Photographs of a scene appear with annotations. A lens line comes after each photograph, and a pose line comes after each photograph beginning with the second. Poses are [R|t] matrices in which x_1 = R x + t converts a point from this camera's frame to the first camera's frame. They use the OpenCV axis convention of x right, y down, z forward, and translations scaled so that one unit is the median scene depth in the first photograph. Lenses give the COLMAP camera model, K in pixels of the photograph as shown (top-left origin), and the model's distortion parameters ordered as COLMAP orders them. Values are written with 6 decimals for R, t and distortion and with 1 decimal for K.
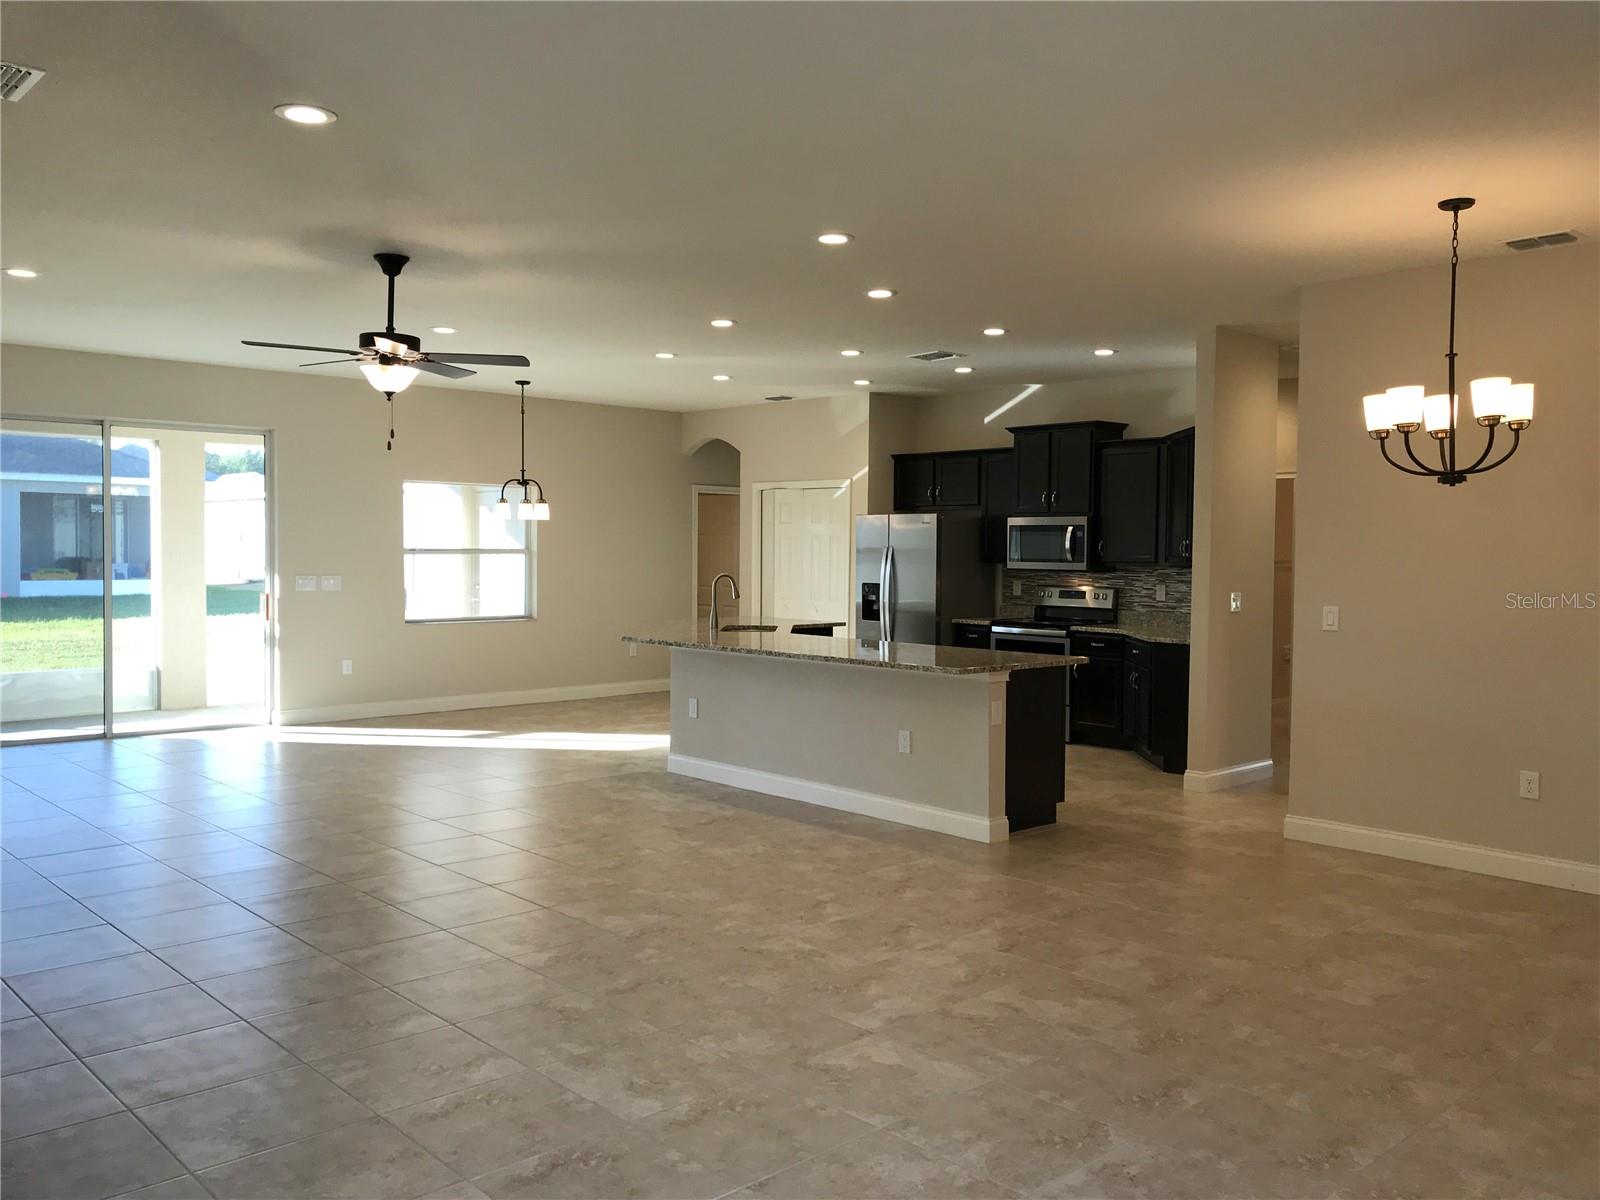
lens RADIAL K [[1295.4, 0, 800.0], [0, 1295.4, 600.0], [0, 0, 1]] dist [0.059513, -0.119622]
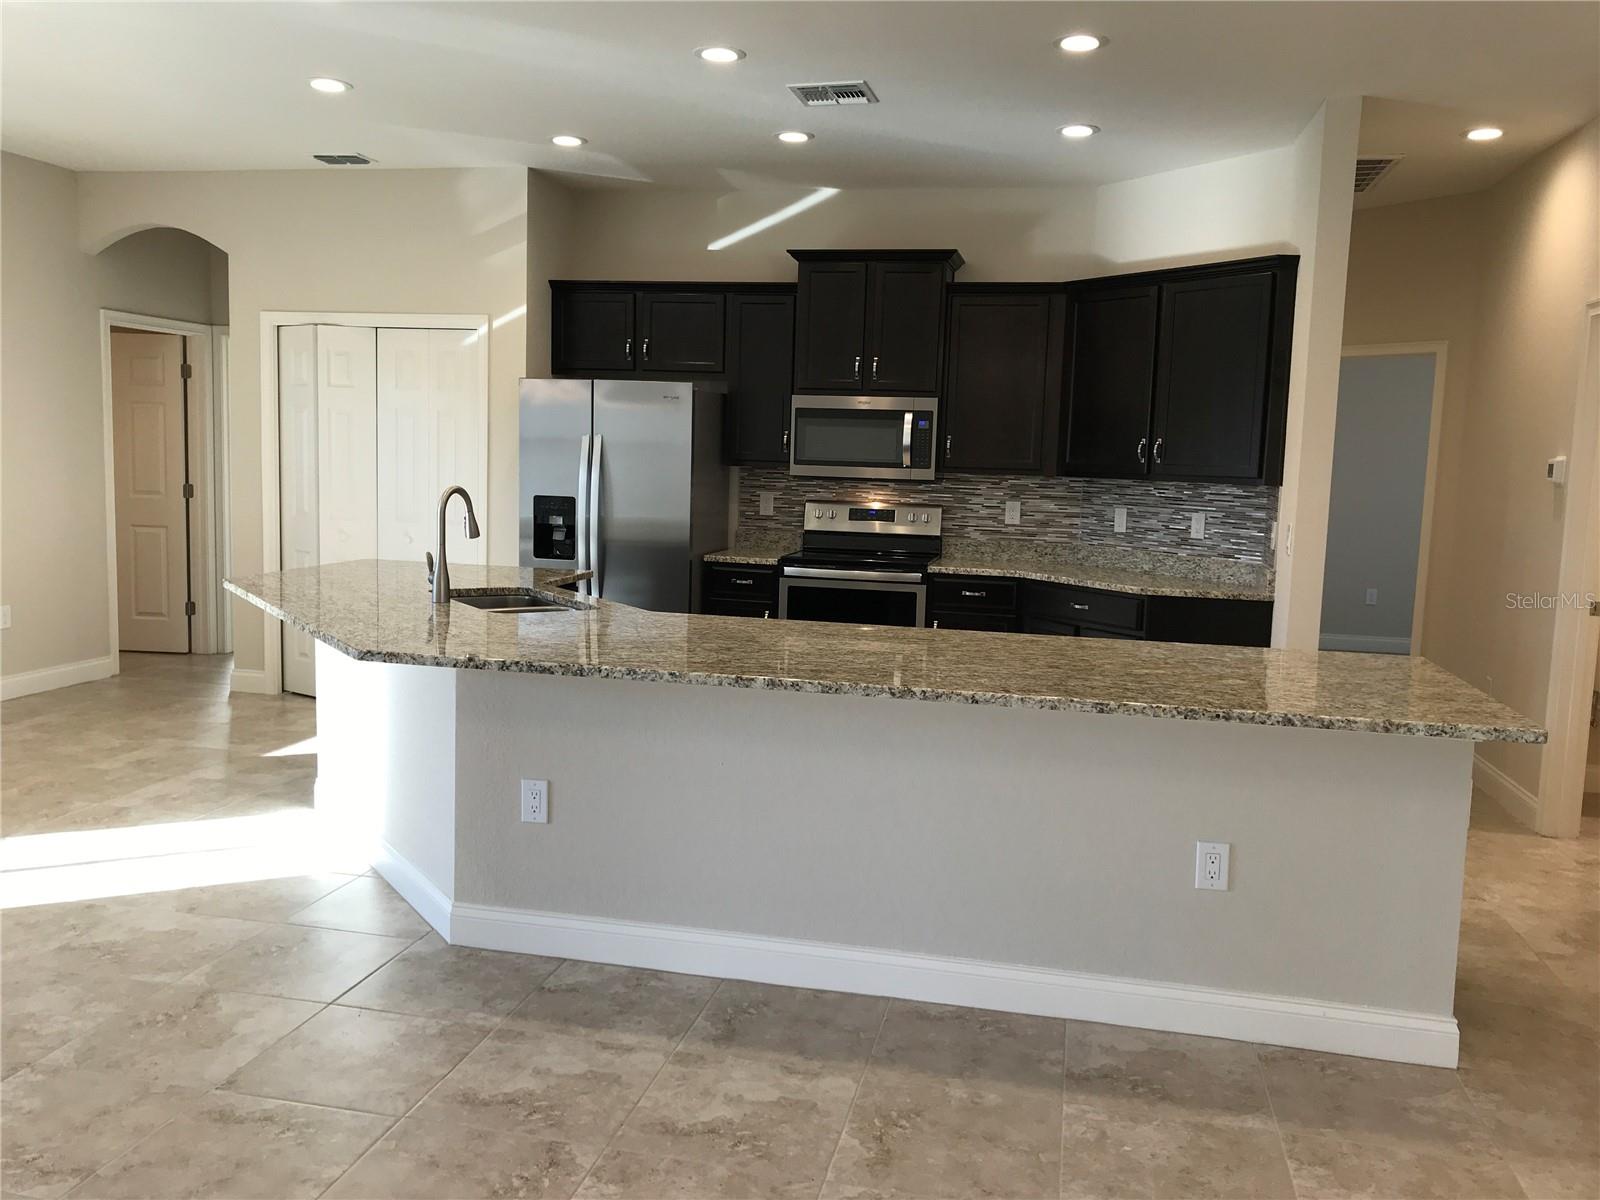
lens RADIAL K [[1290.2, 0, 803.5], [0, 1290.2, 599.7], [0, 0, 1]] dist [0.077064, -0.124925]
pose [[0.820614, -0.048671, 0.569407, -0.208404], [0.000149, 0.996385, 0.084953, -0.017793], [-0.571483, -0.069628, 0.817655, 0.486737]]
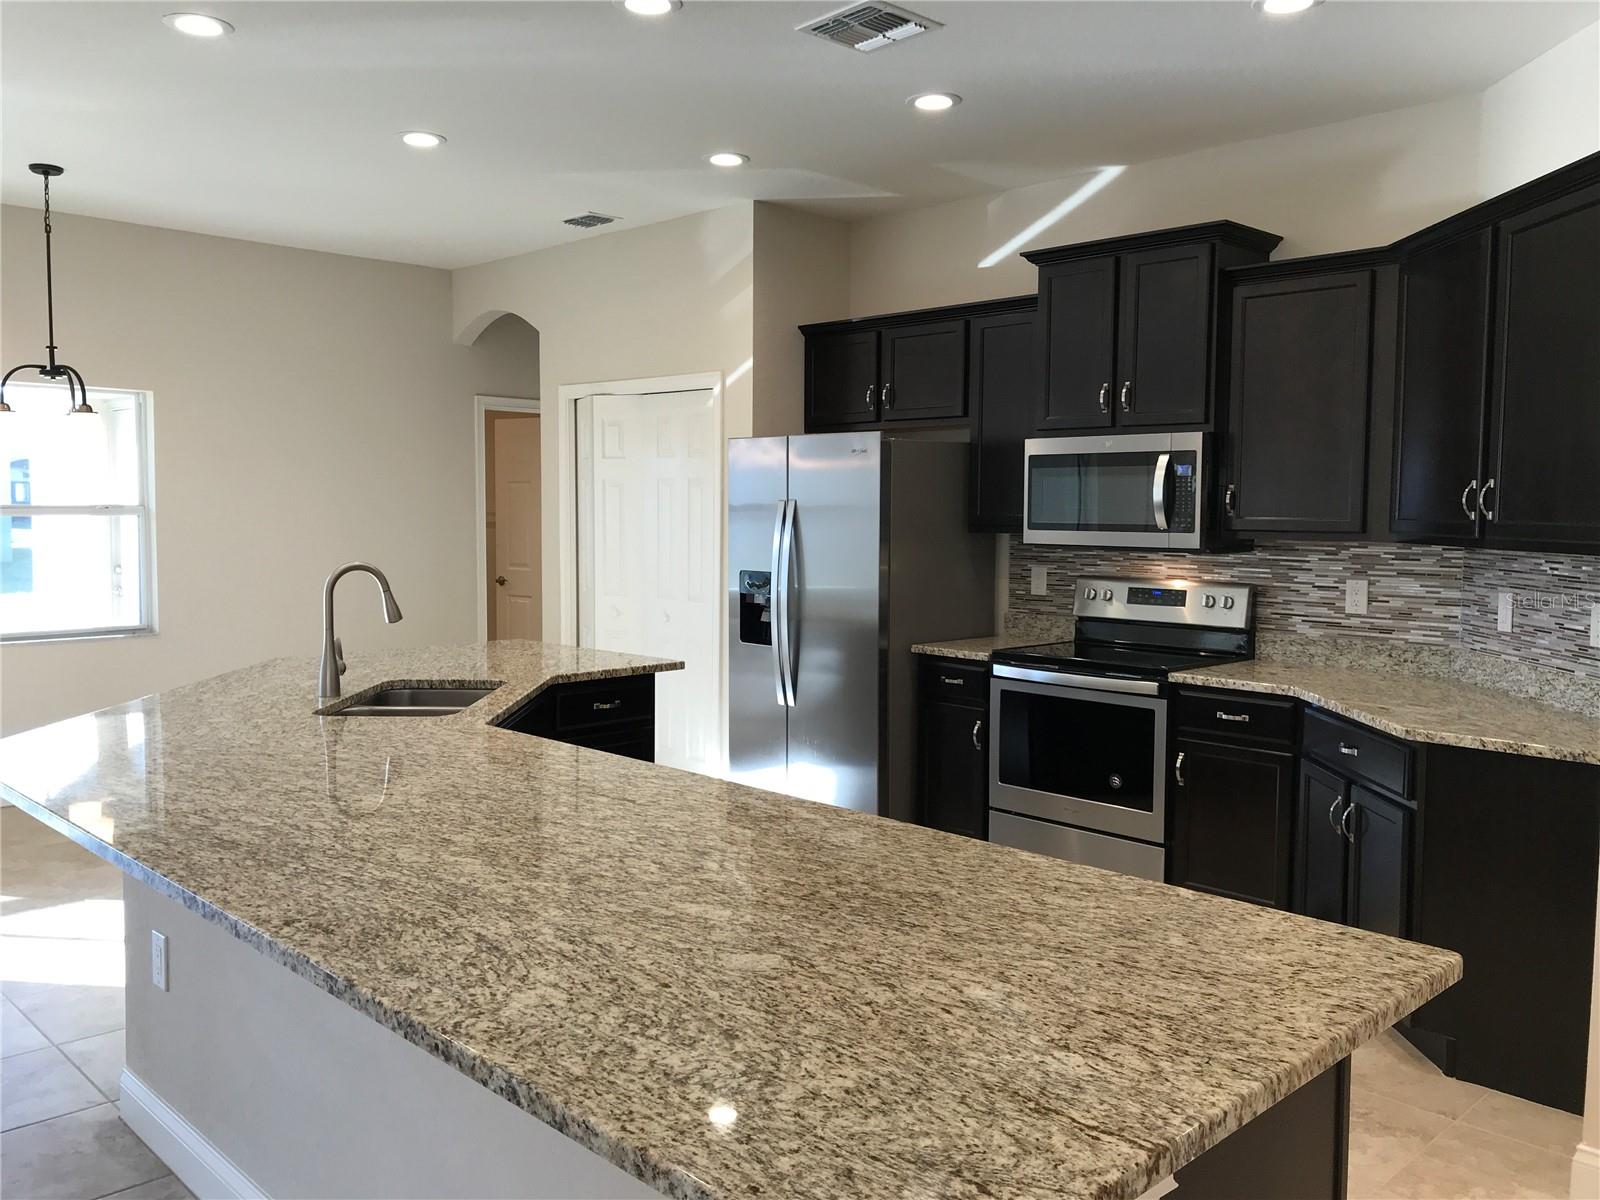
lens RADIAL K [[1301.2, 0, 802.1], [0, 1301.2, 596.4], [0, 0, 1]] dist [0.011244, -0.000484]
pose [[0.999717, -0.003526, 0.023541, 0.067021], [0.002845, 0.999579, 0.028881, -0.019481], [-0.023633, -0.028806, 0.999306, 0.530226]]
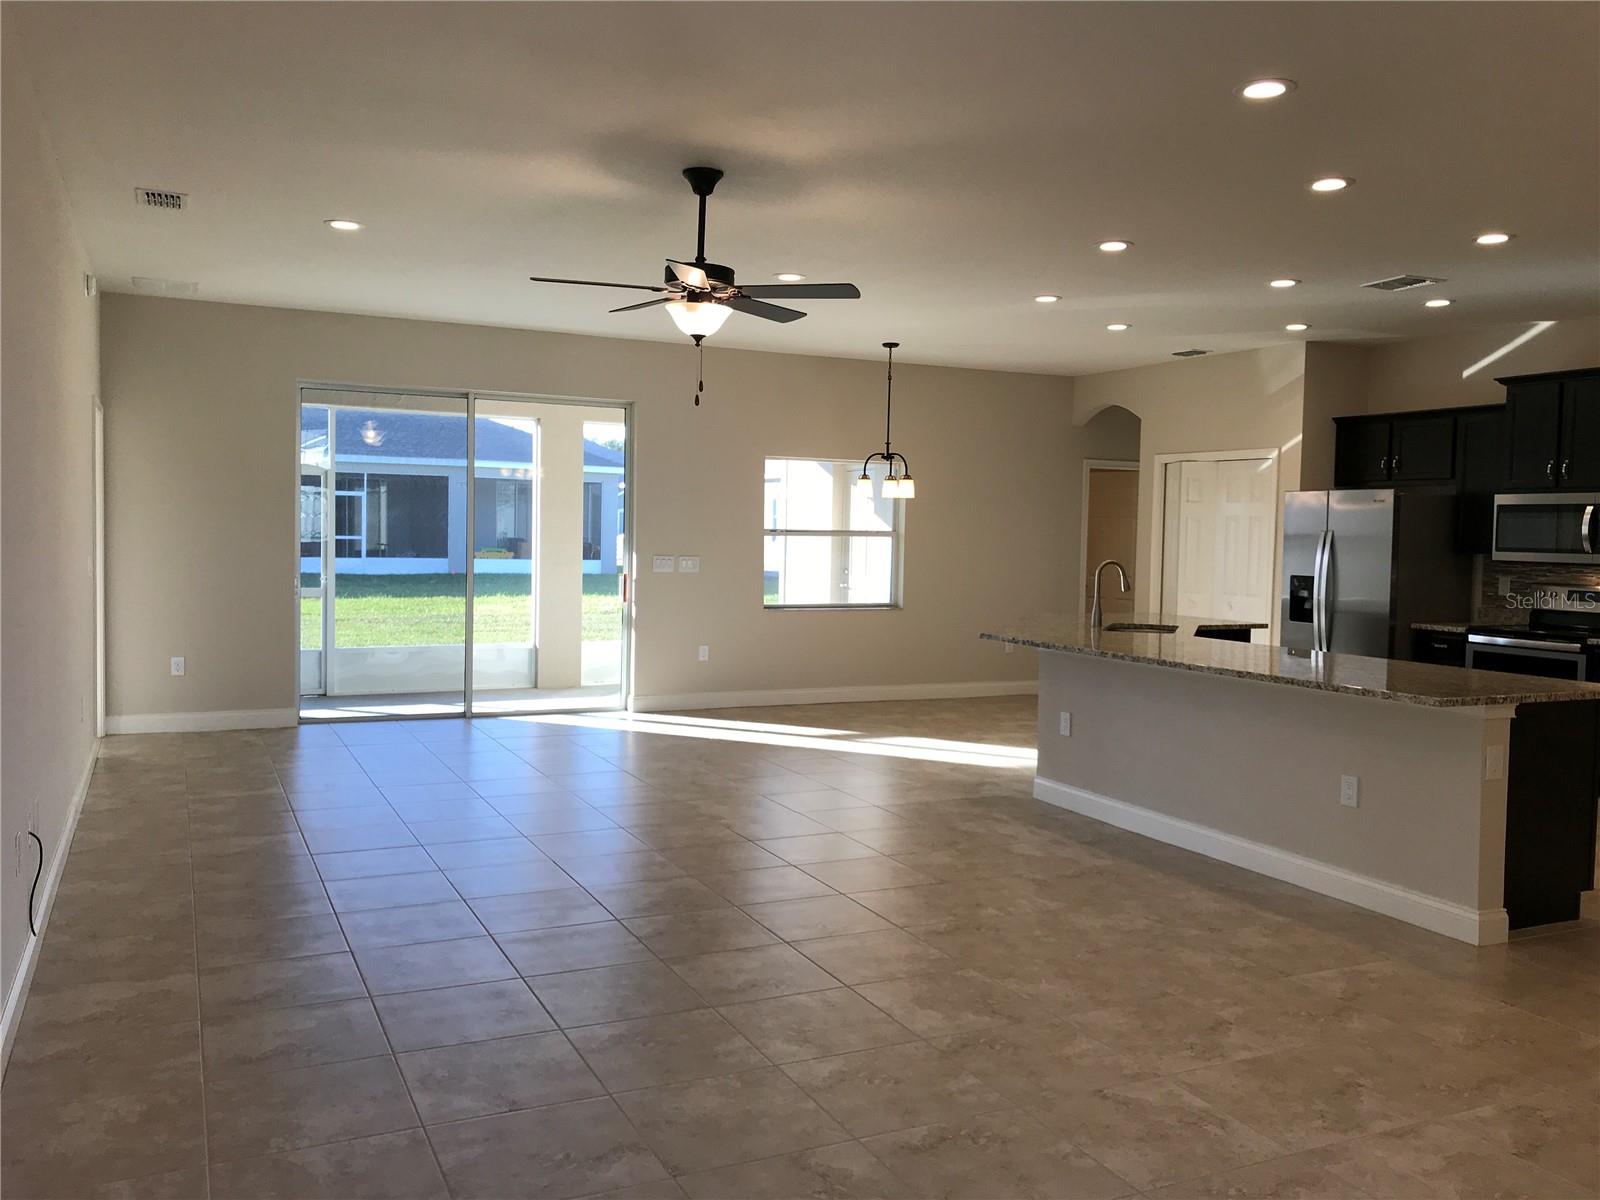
lens RADIAL K [[1307.0, 0, 792.3], [0, 1307.0, 590.0], [0, 0, 1]] dist [0.015658, -0.000831]
pose [[0.951344, 0.023966, -0.307198, 0.003837], [-0.023668, 0.999709, 0.004697, -0.000477], [0.307221, 0.002802, 0.951634, 0.132452]]
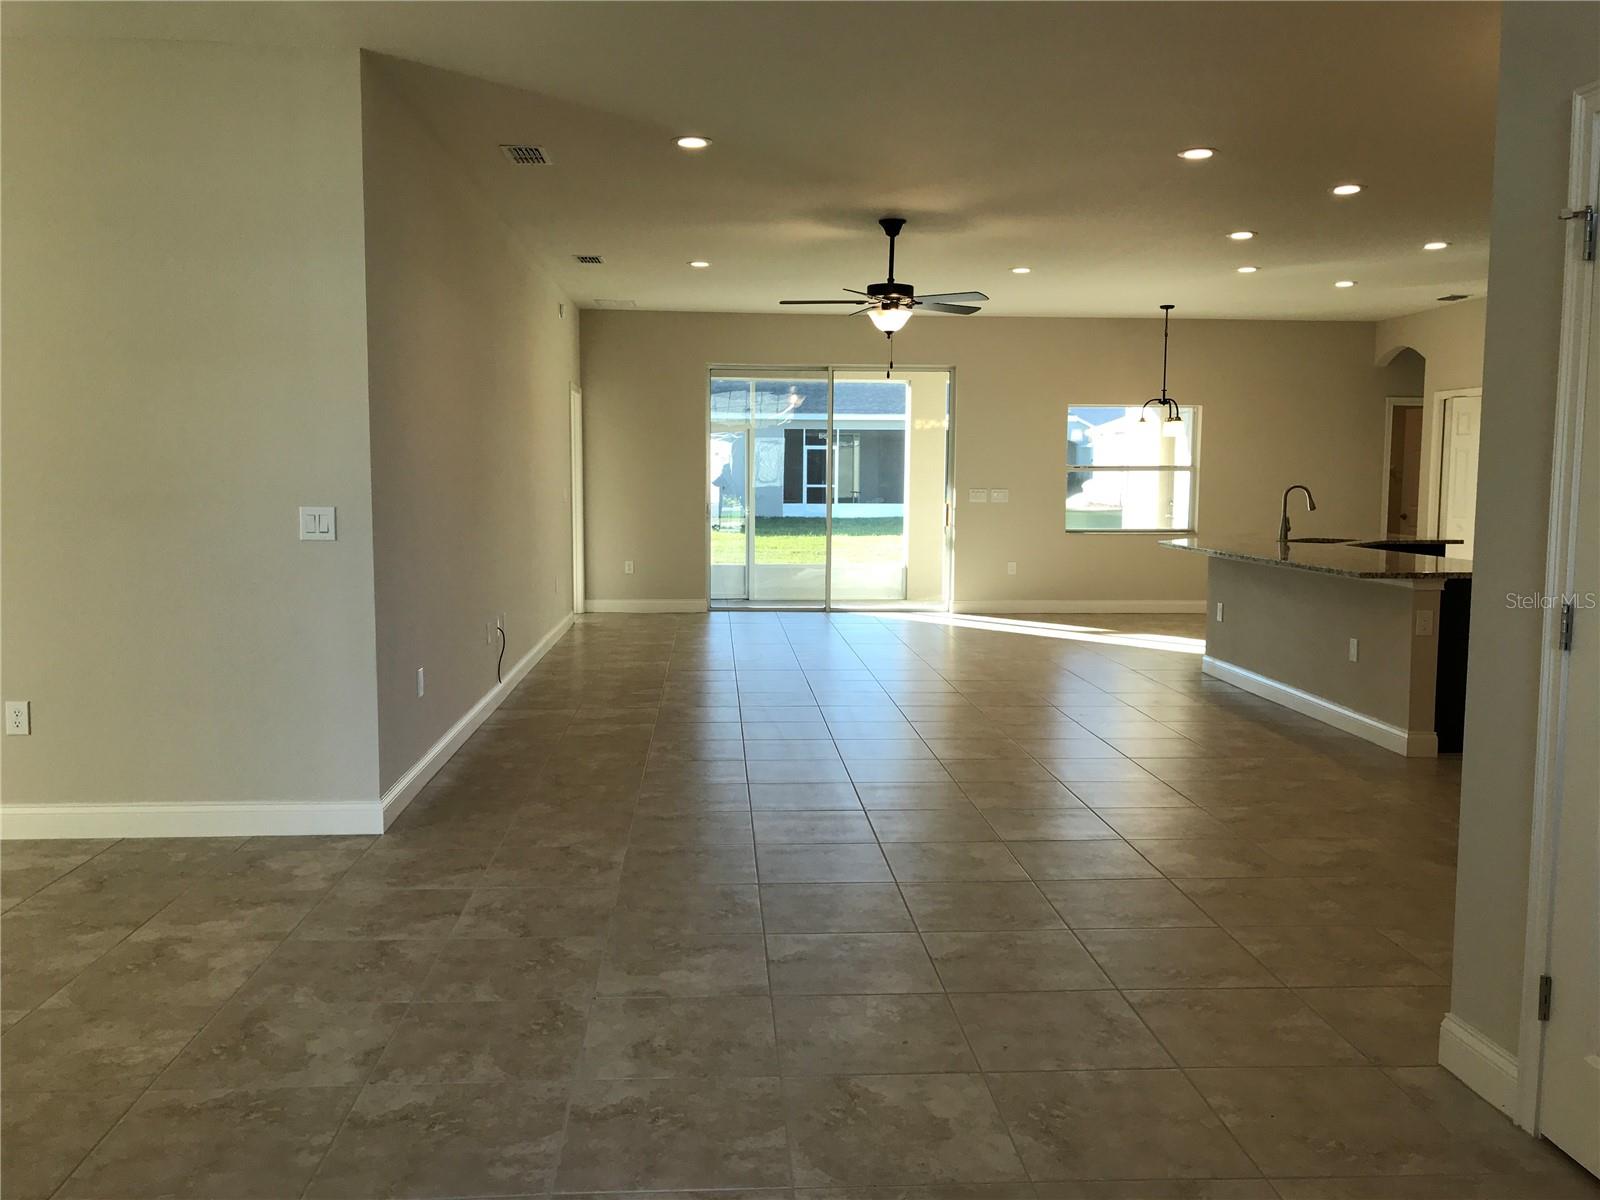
lens RADIAL K [[1295.4, 0, 800.0], [0, 1295.4, 600.0], [0, 0, 1]] dist [0.059513, -0.119622]
pose [[0.770956, 0.056917, -0.634341, 0.262117], [-0.024583, 0.997916, 0.059663, 0.016280], [0.636414, -0.030404, 0.770748, -0.017009]]
